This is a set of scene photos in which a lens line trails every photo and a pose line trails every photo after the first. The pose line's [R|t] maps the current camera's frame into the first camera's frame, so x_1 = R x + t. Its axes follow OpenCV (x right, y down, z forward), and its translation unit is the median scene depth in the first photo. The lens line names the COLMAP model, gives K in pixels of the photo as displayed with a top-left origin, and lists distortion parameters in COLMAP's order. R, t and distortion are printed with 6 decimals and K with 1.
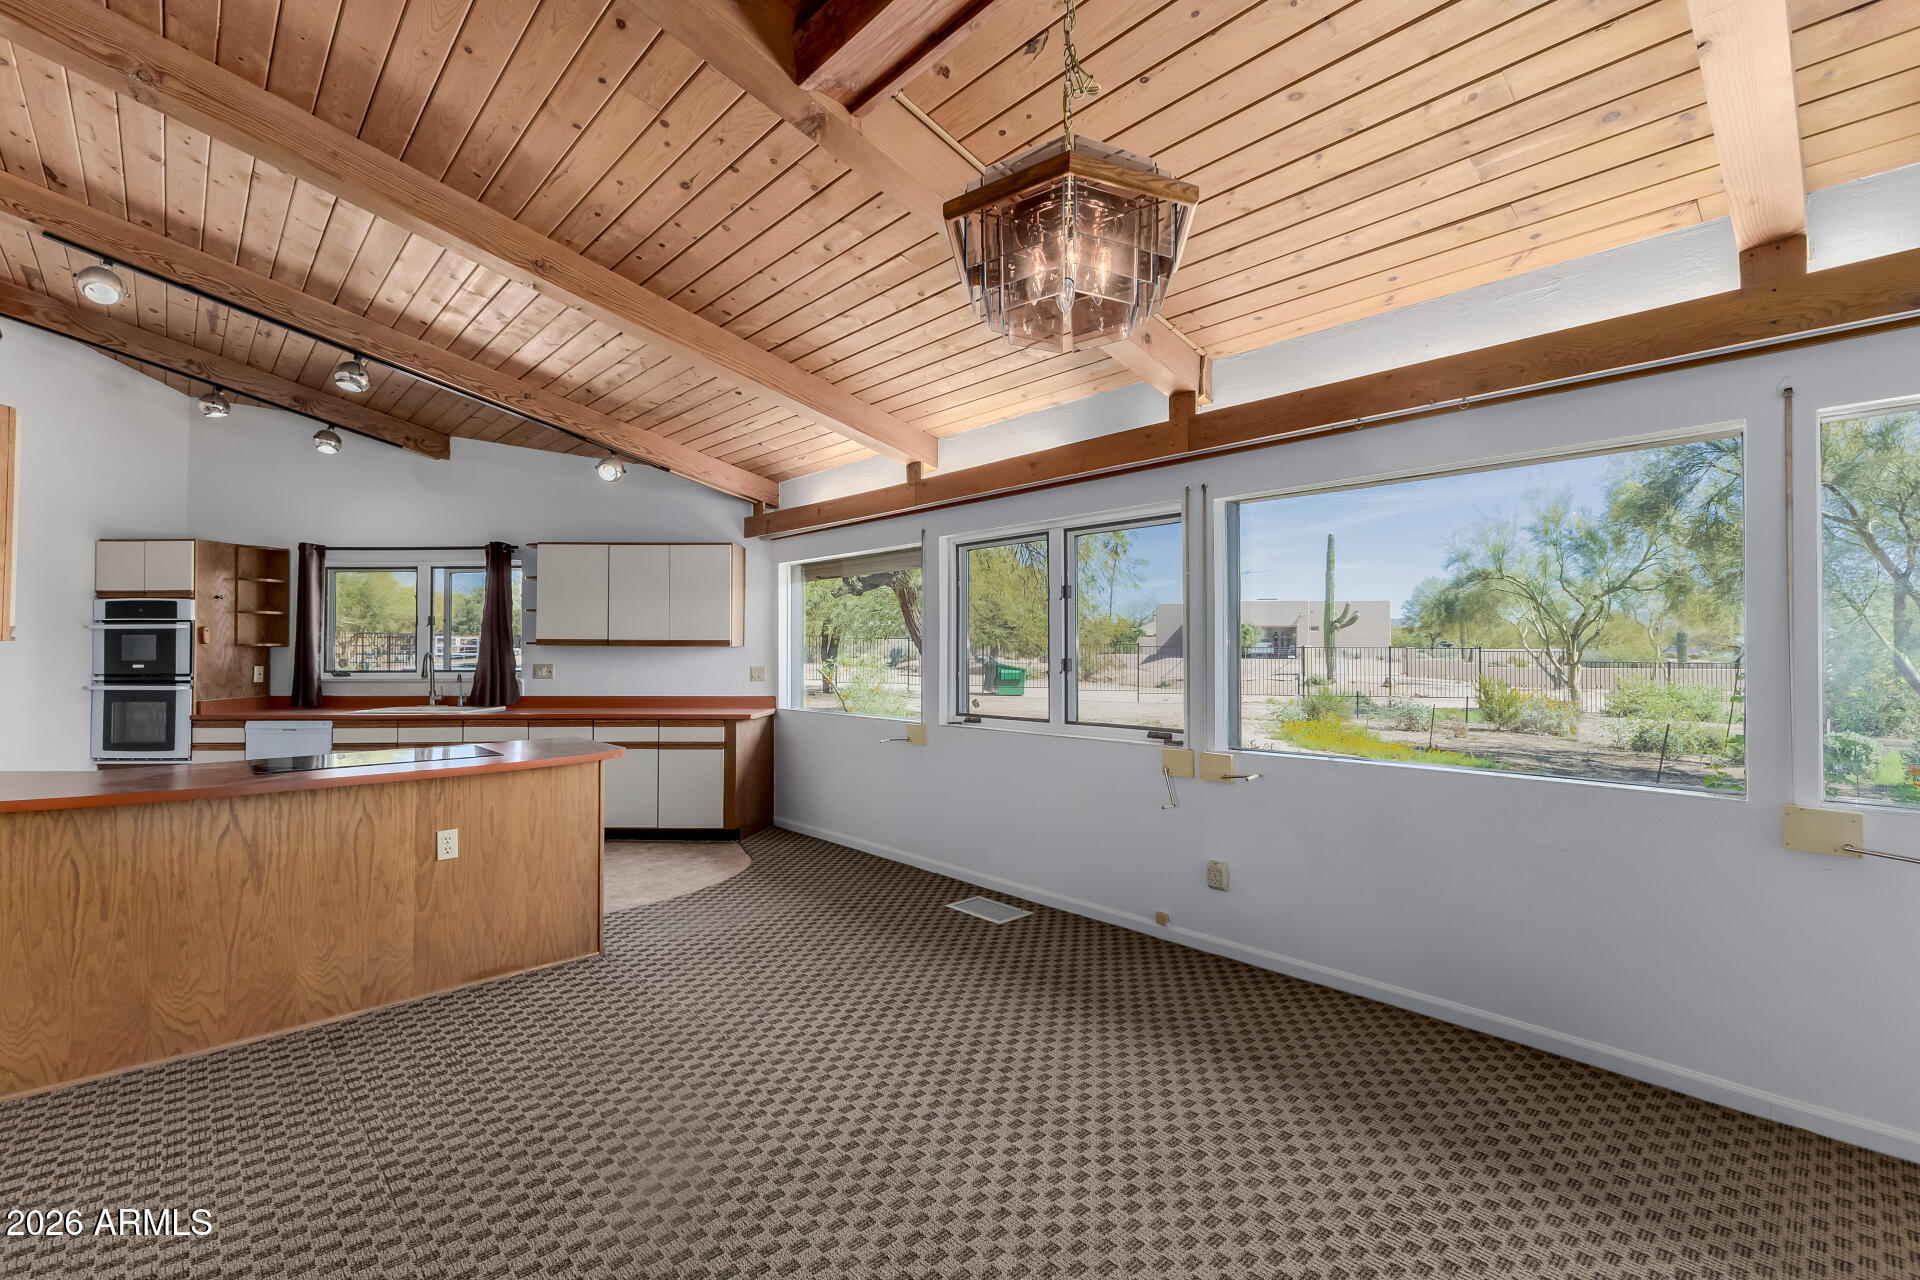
lens RADIAL K [[834.6, 0, 961.8], [0, 834.6, 641.0], [0, 0, 1]] dist [0.006905, -0.003910]
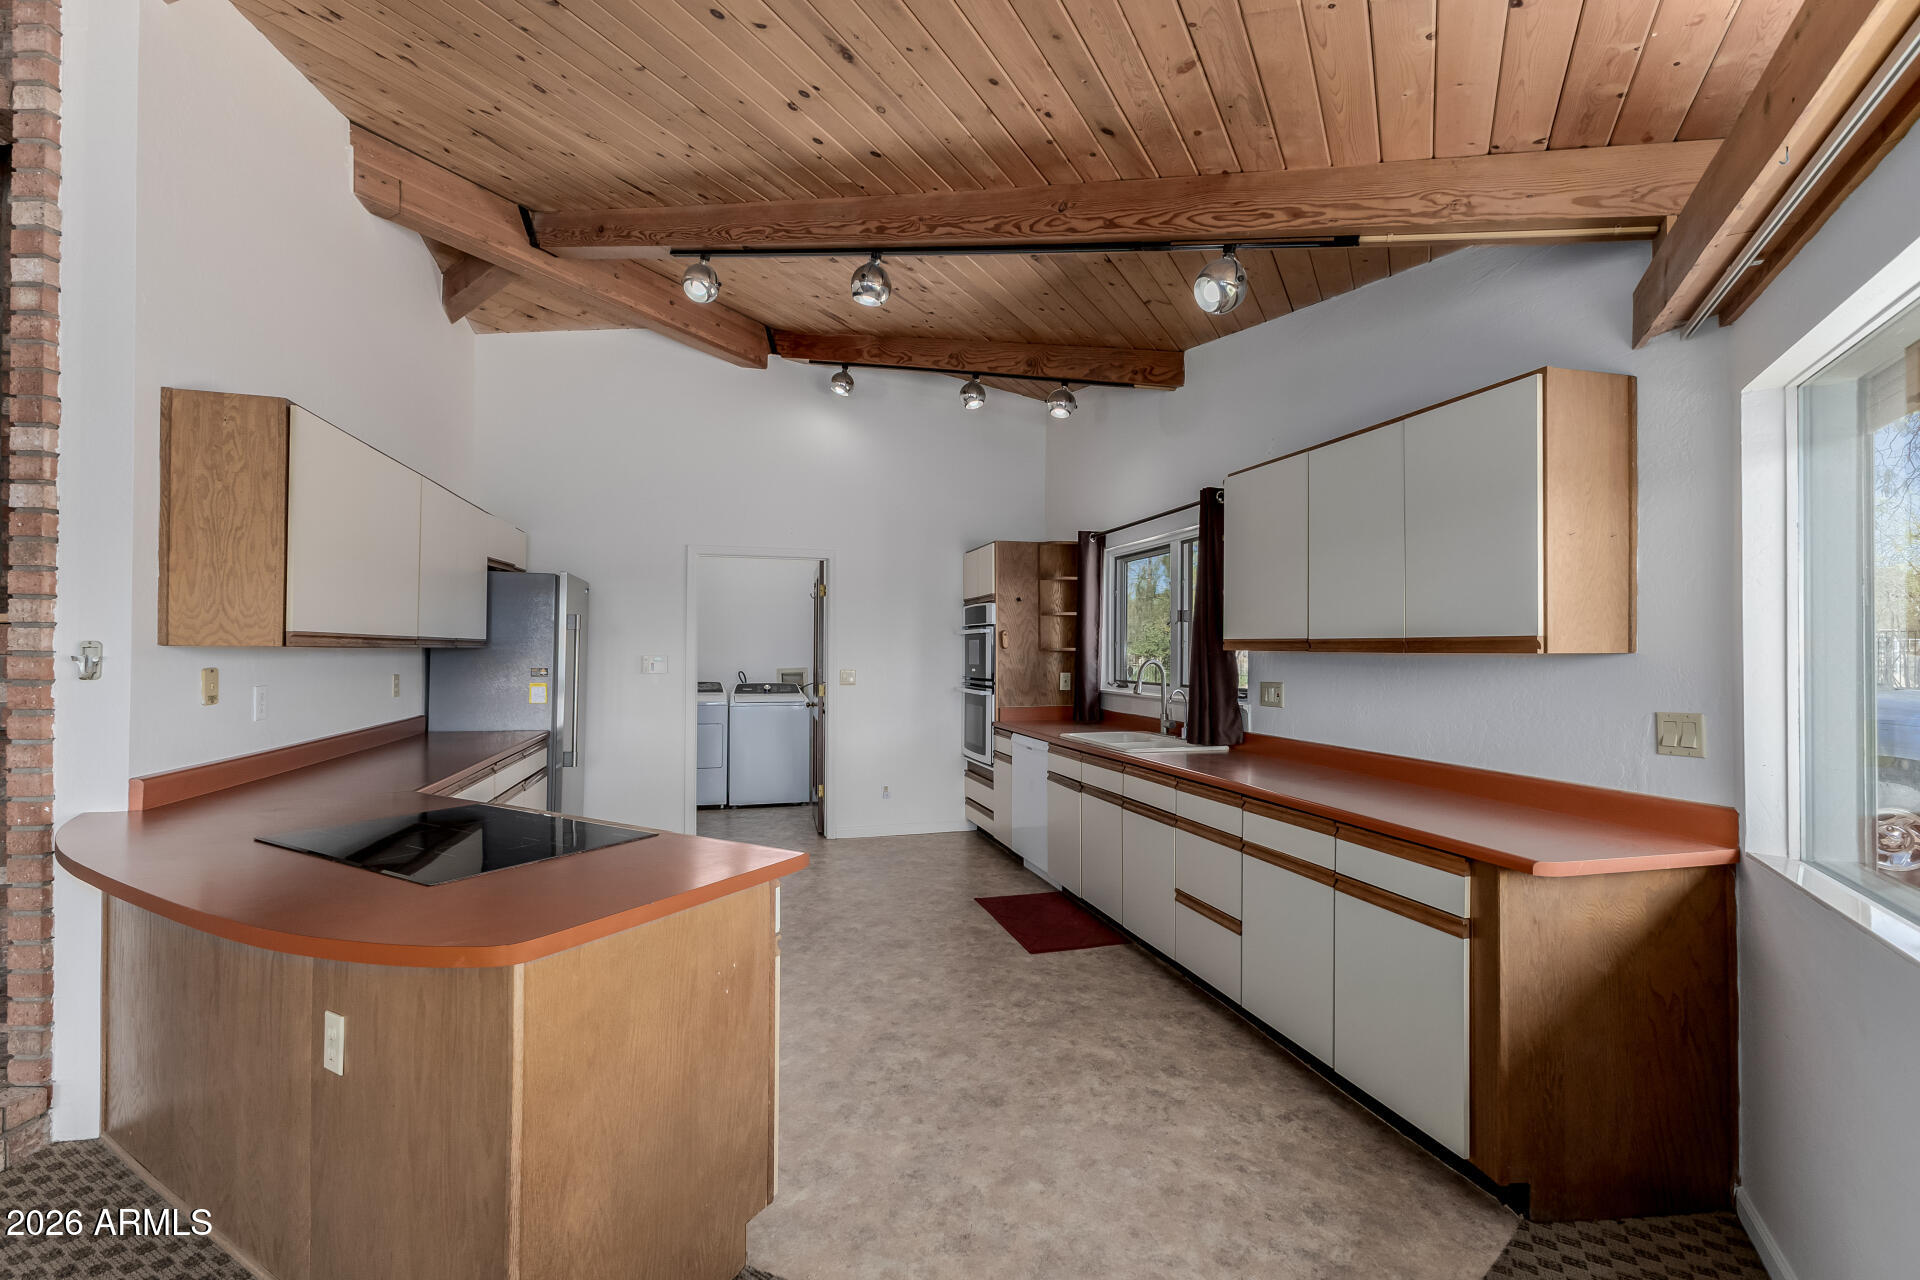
lens RADIAL K [[834.6, 0, 950.8], [0, 834.6, 643.8], [0, 0, 1]] dist [0.006905, -0.003910]
pose [[0.297886, -0.006390, -0.954580, -0.005545], [0.005424, 0.999973, -0.005001, 0.002526], [0.954586, -0.003688, 0.297912, 0.653631]]
